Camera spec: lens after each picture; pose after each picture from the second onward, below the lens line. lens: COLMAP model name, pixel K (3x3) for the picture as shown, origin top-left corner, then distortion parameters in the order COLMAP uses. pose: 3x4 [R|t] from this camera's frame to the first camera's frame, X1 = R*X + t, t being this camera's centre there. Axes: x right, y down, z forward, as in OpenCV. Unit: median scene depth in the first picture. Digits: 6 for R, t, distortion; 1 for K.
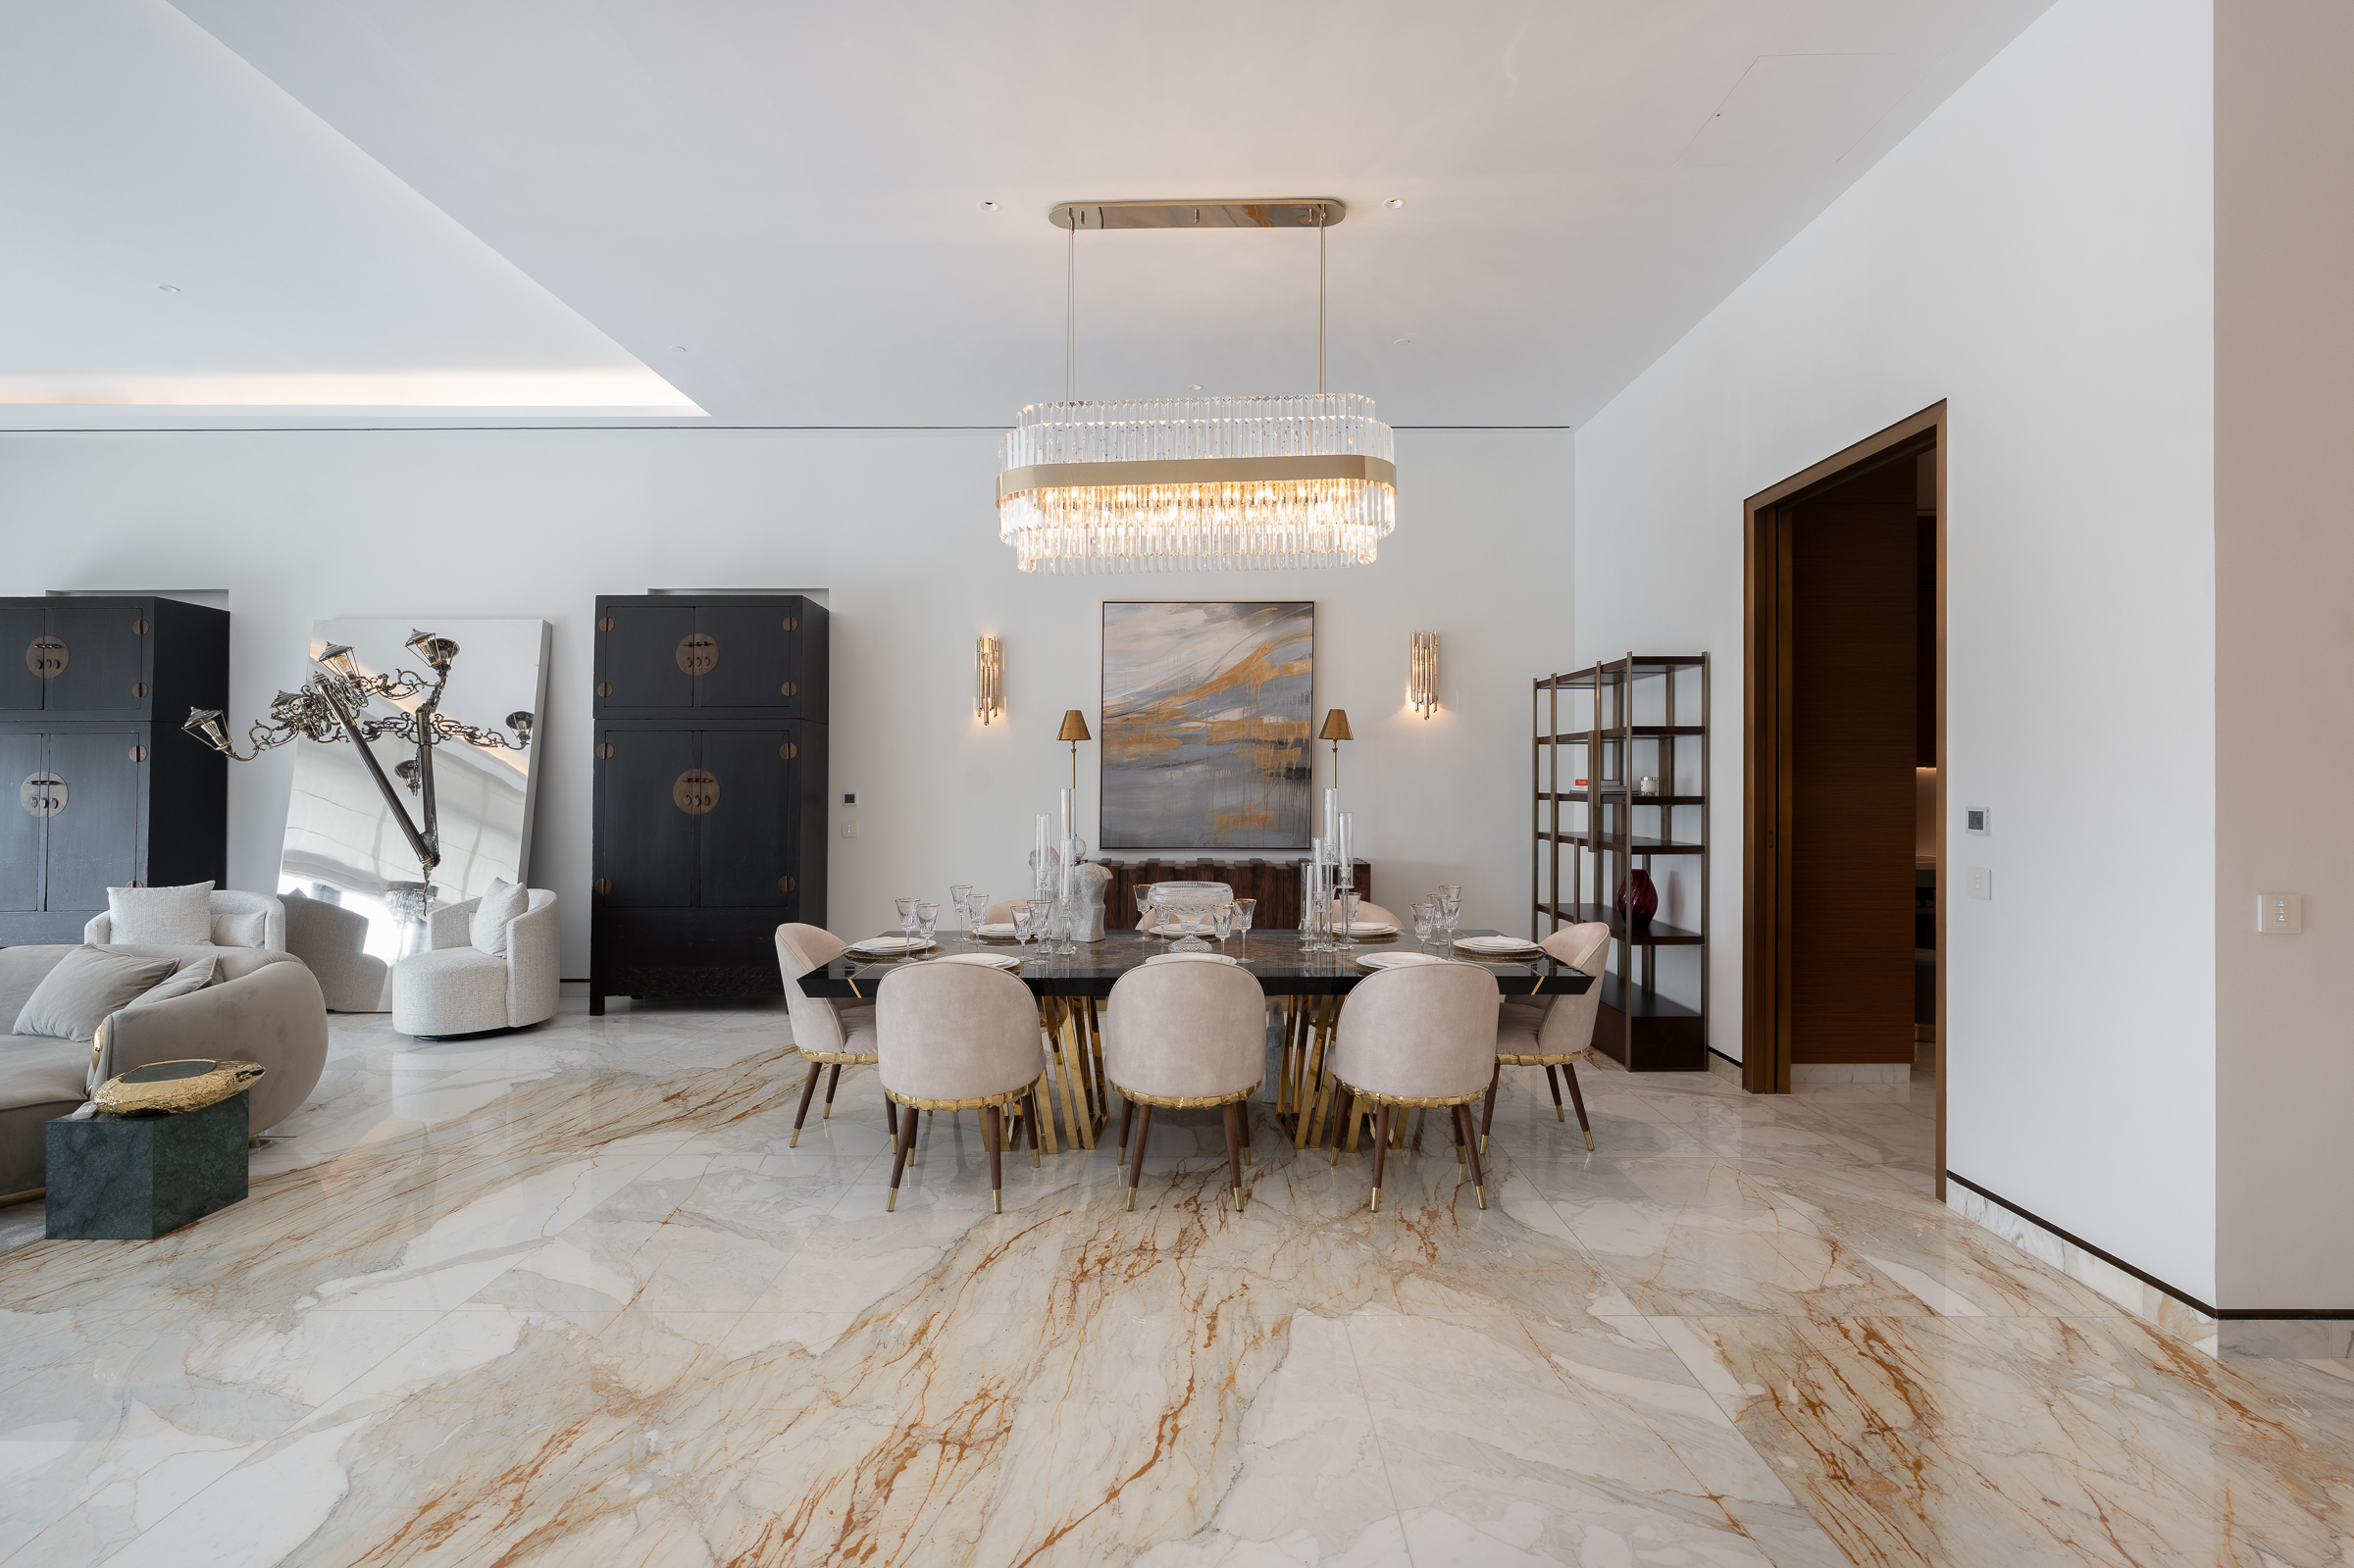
lens RADIAL K [[1074.2, 0, 1186.6], [0, 1074.2, 792.6], [0, 0, 1]] dist [-0.003812, 0.001011]
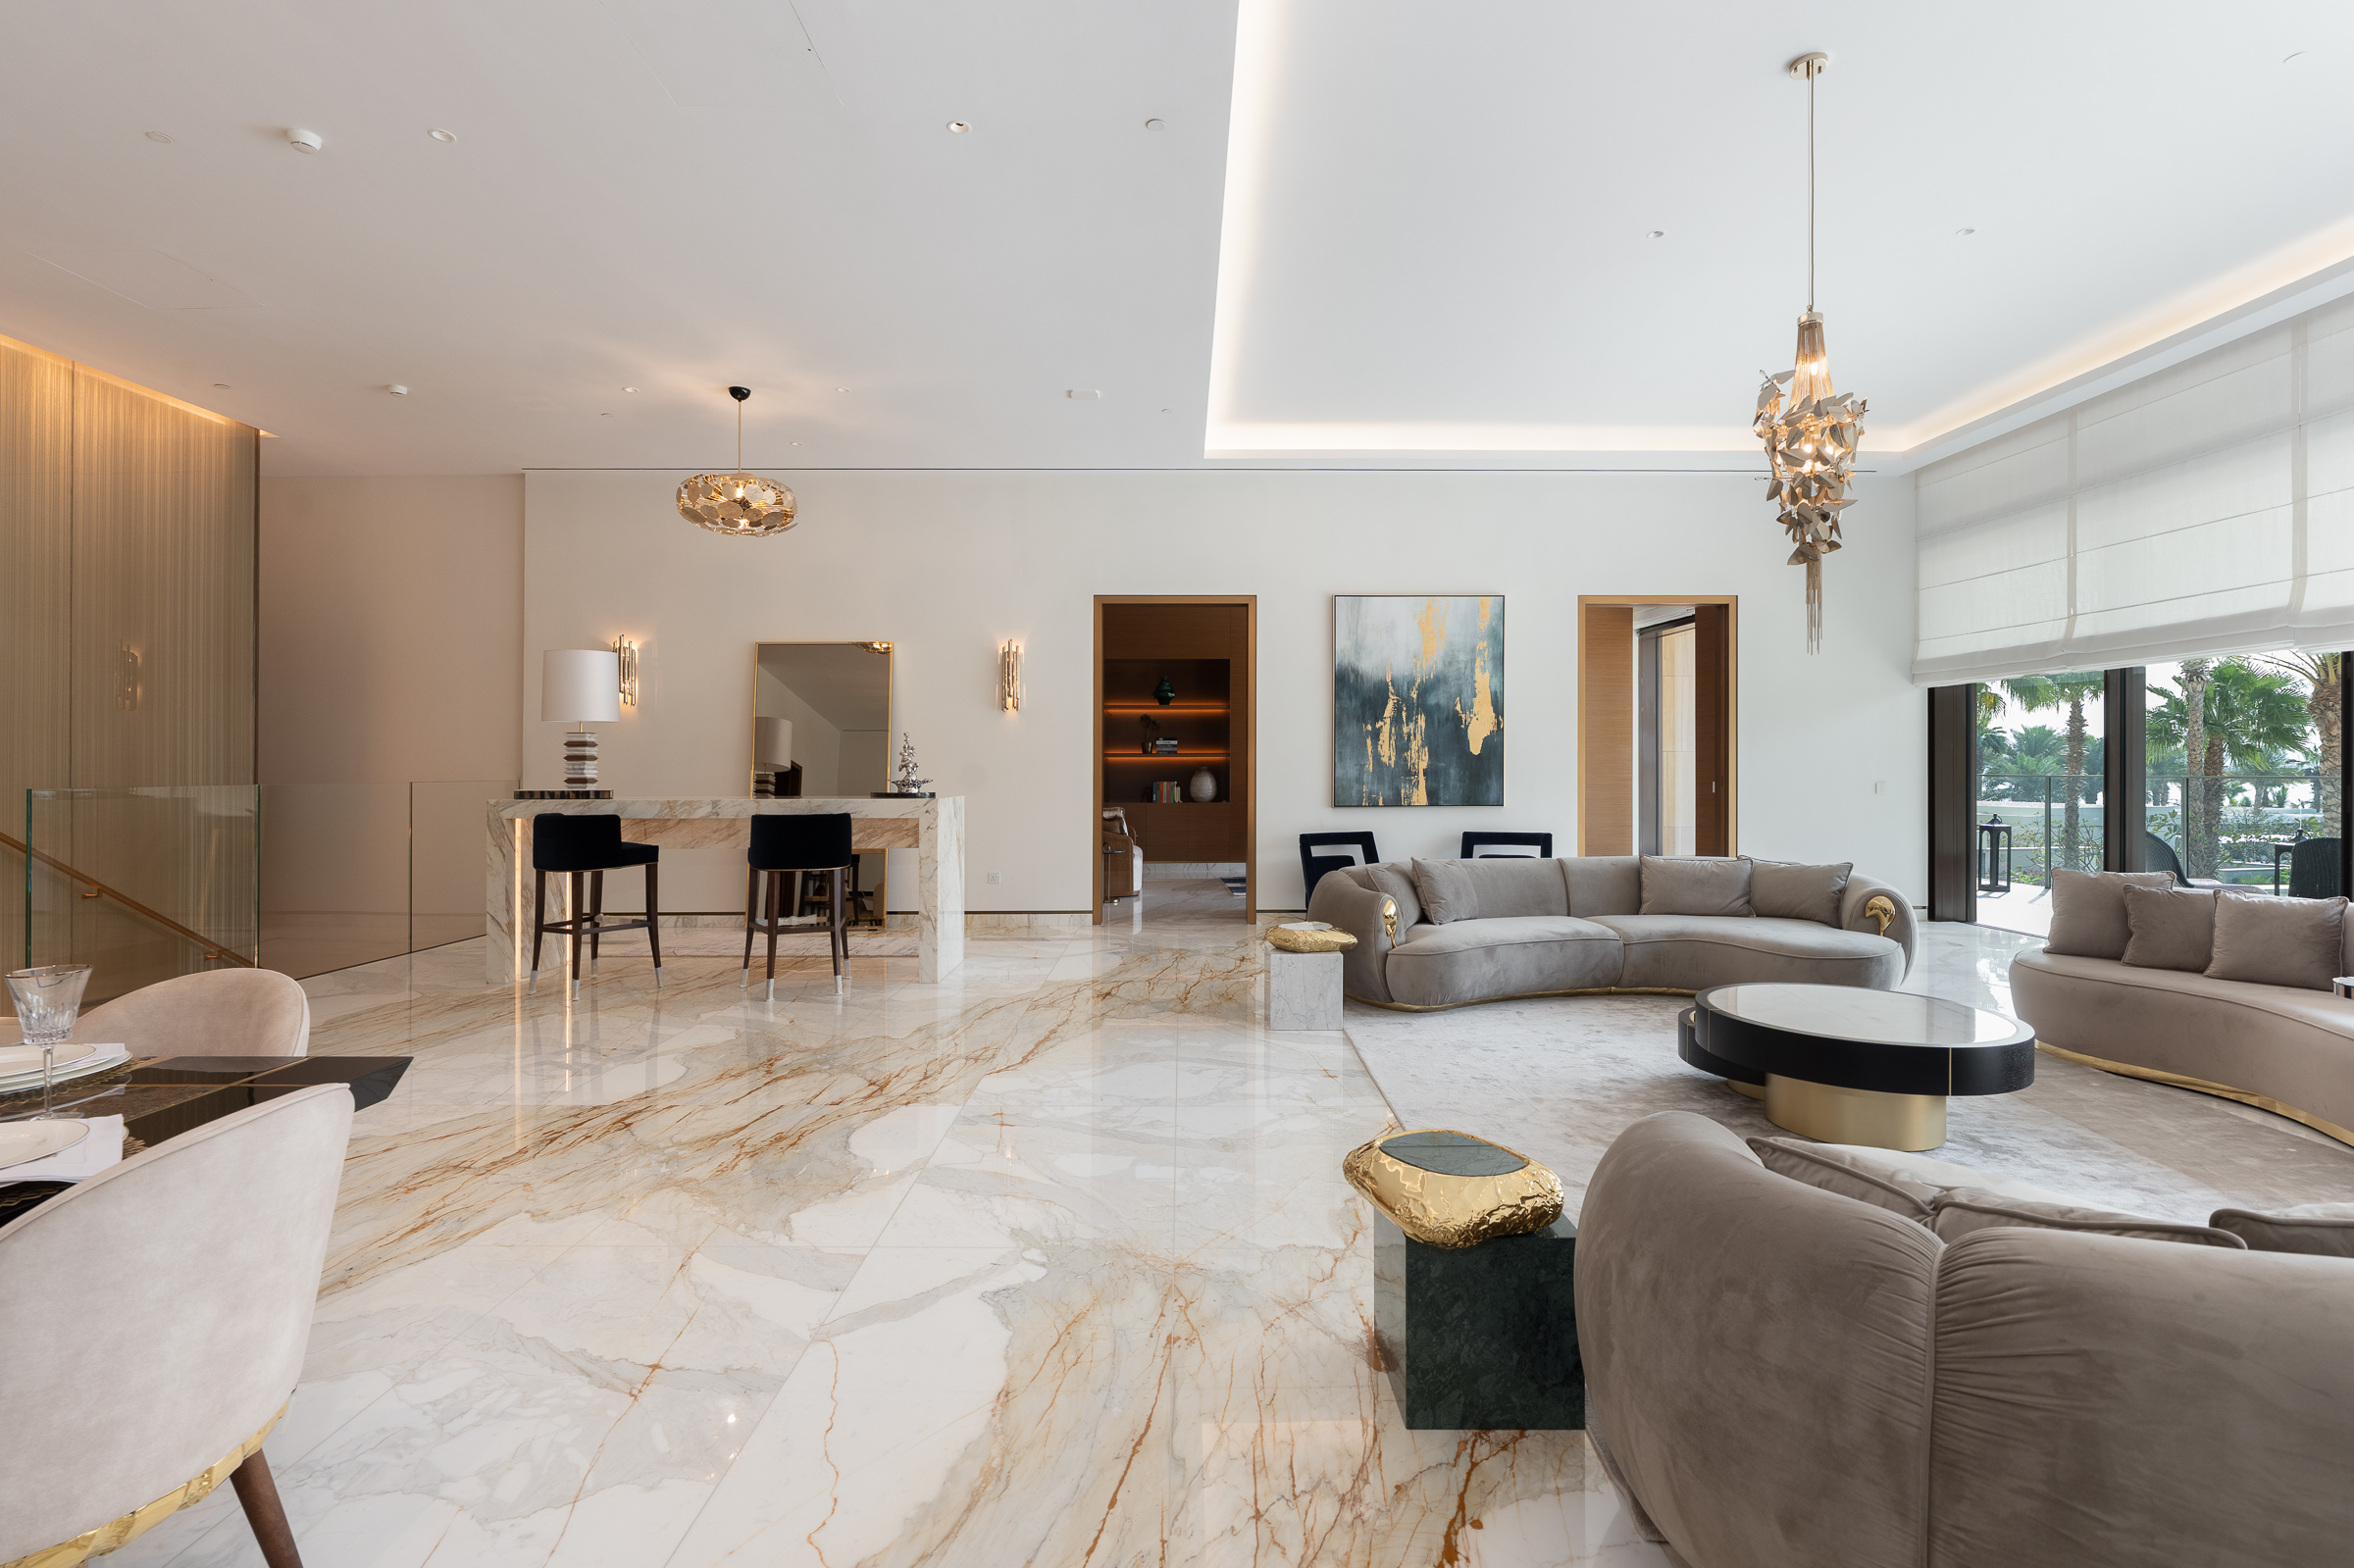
lens RADIAL K [[1074.2, 0, 1181.1], [0, 1074.2, 779.5], [0, 0, 1]] dist [-0.003812, 0.001011]
pose [[-0.999979, 0.005197, -0.003833, -0.494723], [0.005110, 0.999737, 0.022362, 0.016859], [0.003948, 0.022342, -0.999743, 1.011664]]
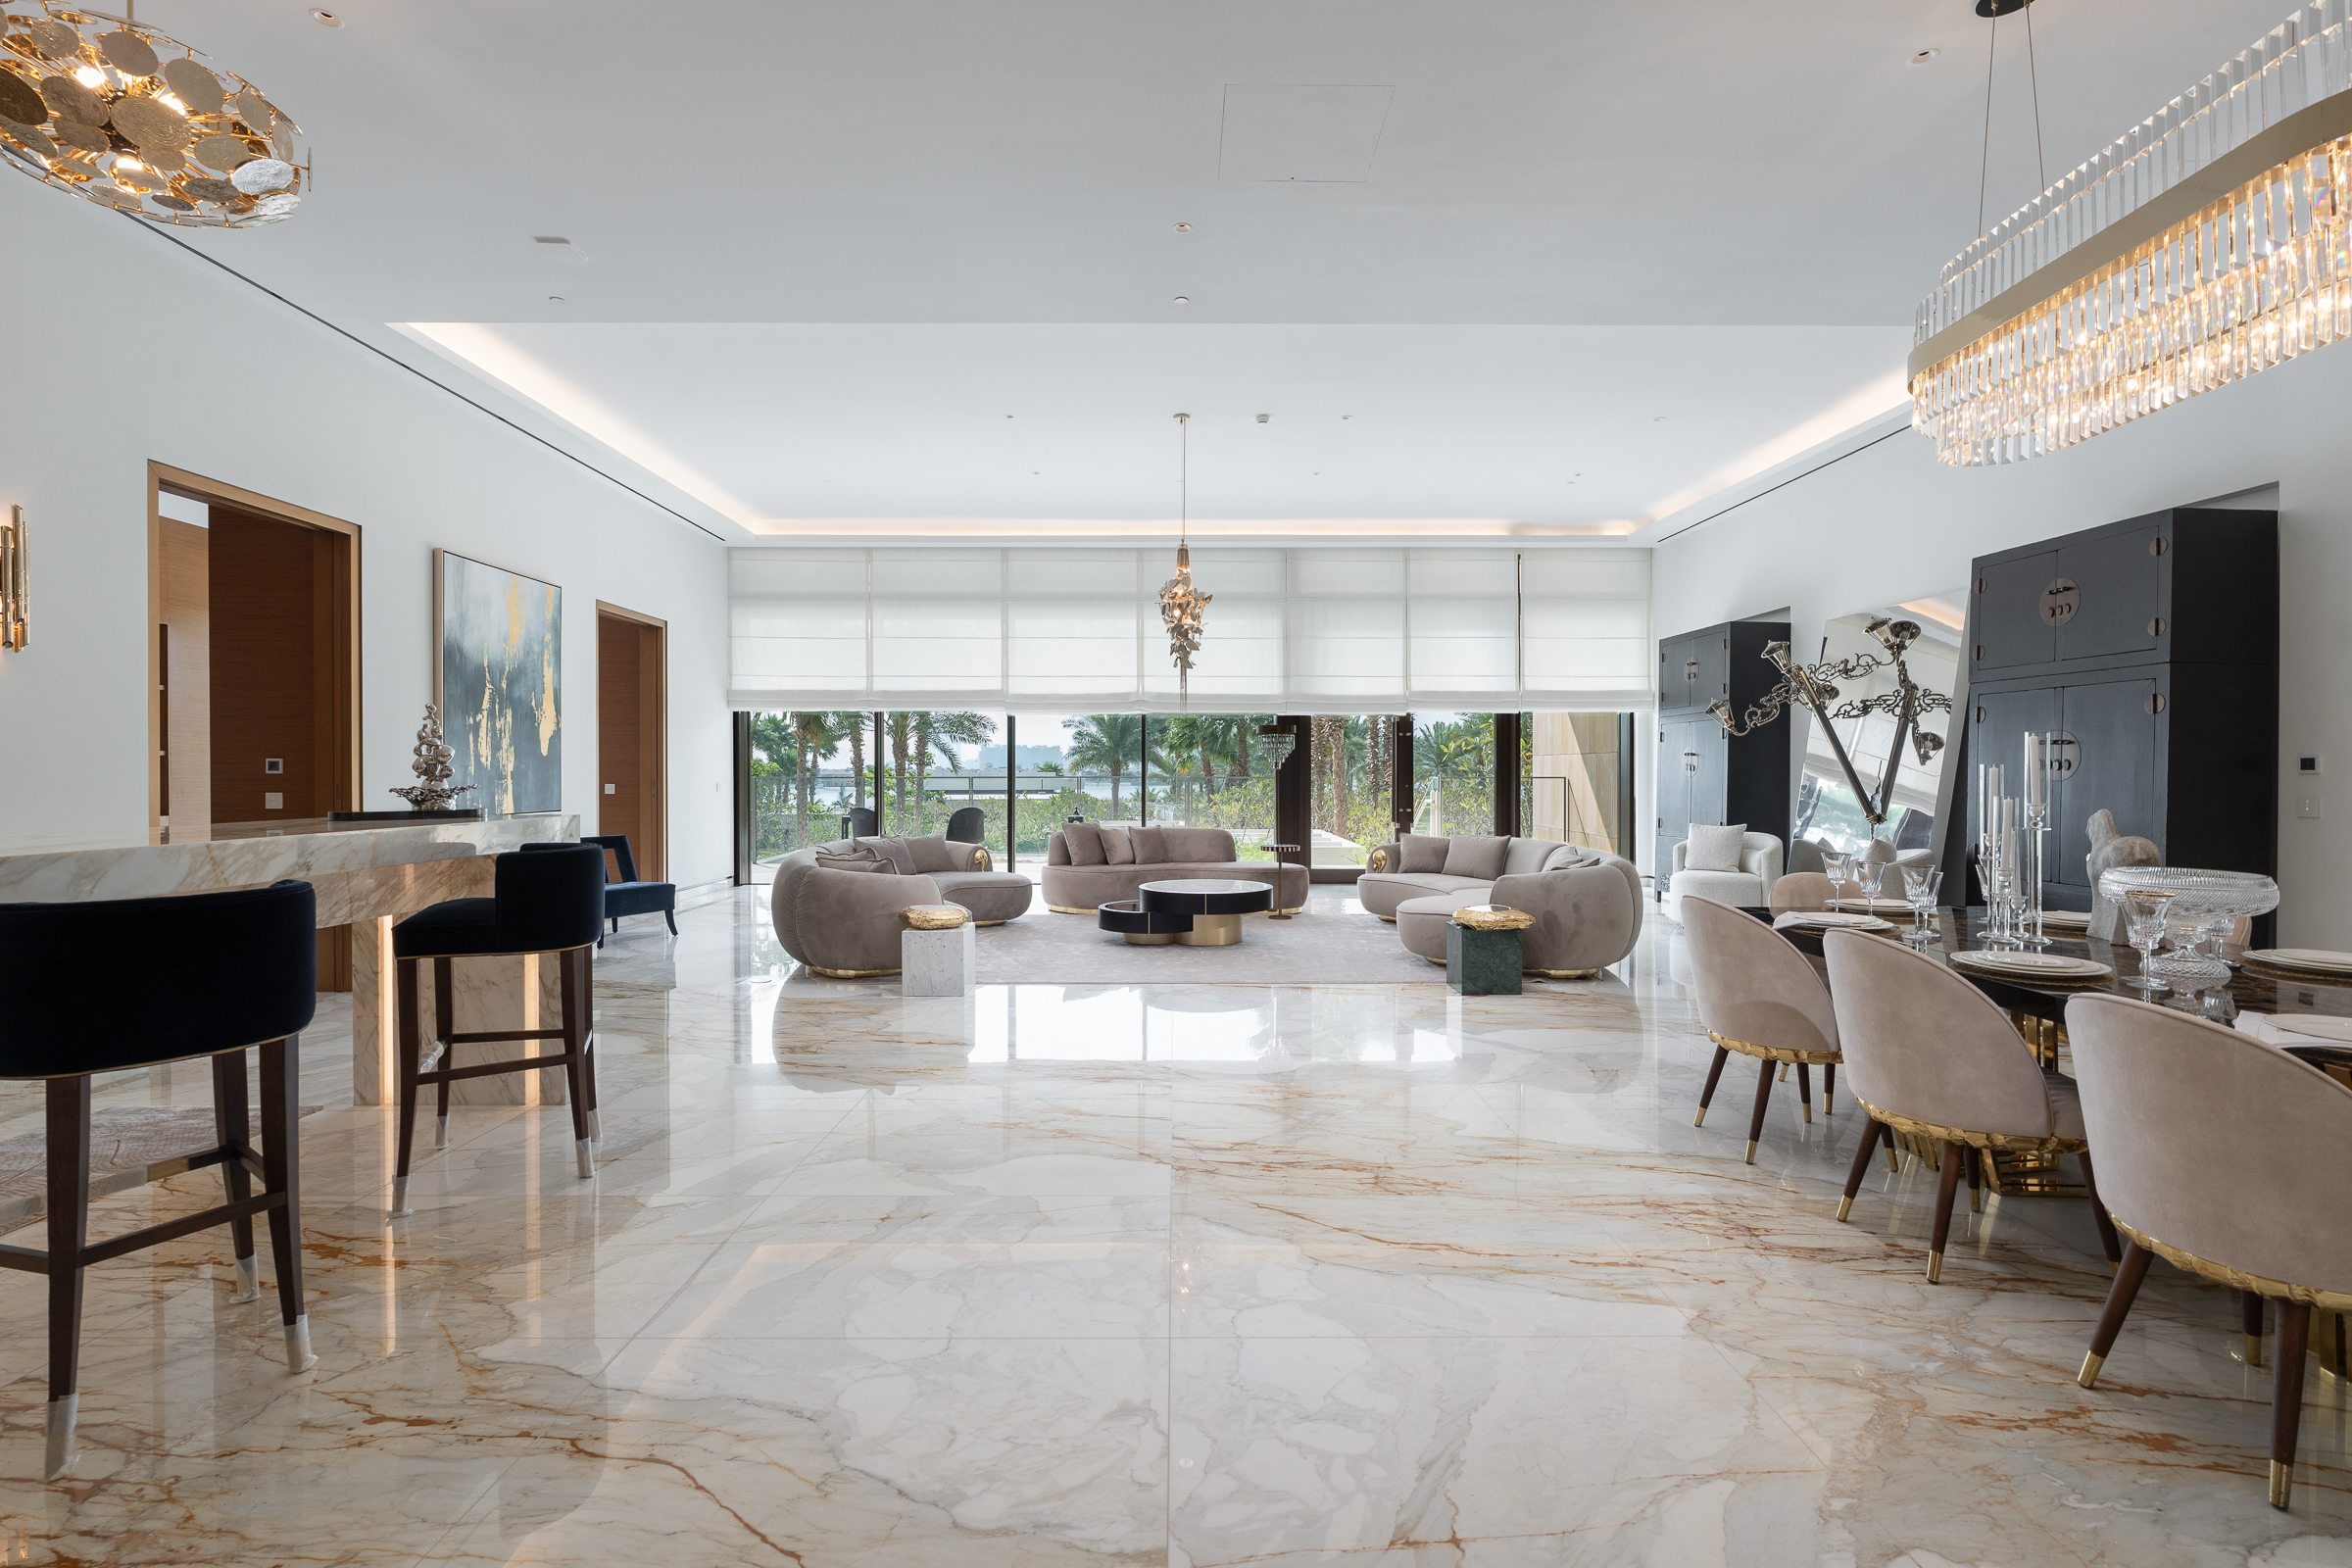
lens RADIAL K [[1073.4, 0, 1182.0], [0, 1073.4, 779.4], [0, 0, 1]] dist [-0.003812, 0.001011]
pose [[0.016660, 0.010004, -0.999811, 0.495062], [-0.013255, 0.999864, 0.009784, 0.023840], [0.999773, 0.013089, 0.016790, 0.288810]]
